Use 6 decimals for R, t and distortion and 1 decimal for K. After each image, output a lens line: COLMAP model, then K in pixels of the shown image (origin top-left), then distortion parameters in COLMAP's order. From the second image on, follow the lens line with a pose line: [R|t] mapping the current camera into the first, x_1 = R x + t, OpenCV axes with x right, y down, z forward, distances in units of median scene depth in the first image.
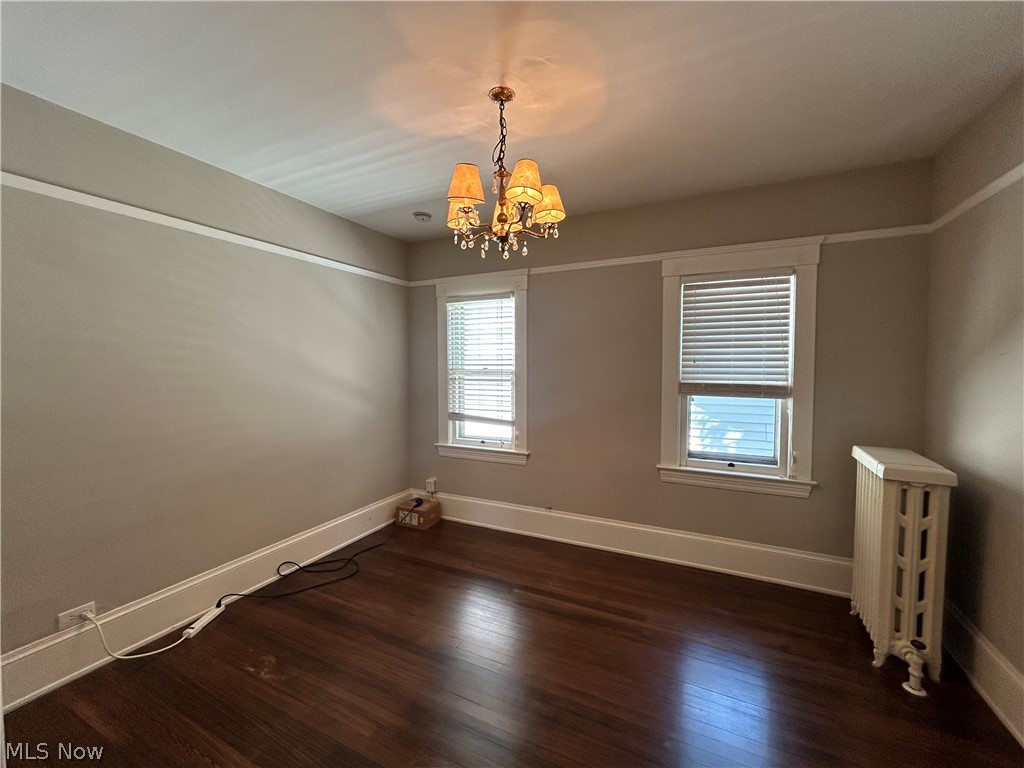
lens RADIAL K [[414.2, 0, 511.9], [0, 414.2, 385.5], [0, 0, 1]] dist [0.000074, 0.000086]
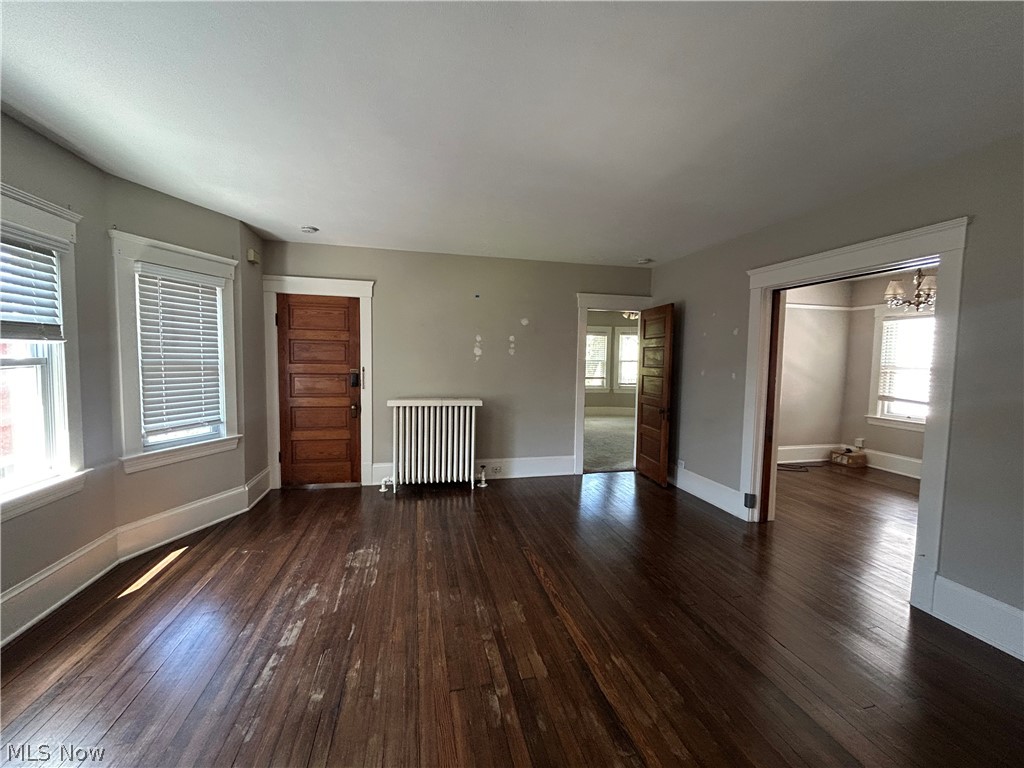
lens RADIAL K [[414.2, 0, 508.3], [0, 414.2, 385.9], [0, 0, 1]] dist [0.000074, 0.000086]
pose [[0.631332, 0.058647, -0.773292, 0.152508], [-0.055633, 0.997992, 0.030268, 0.061548], [0.773514, 0.023912, 0.633328, -0.954056]]
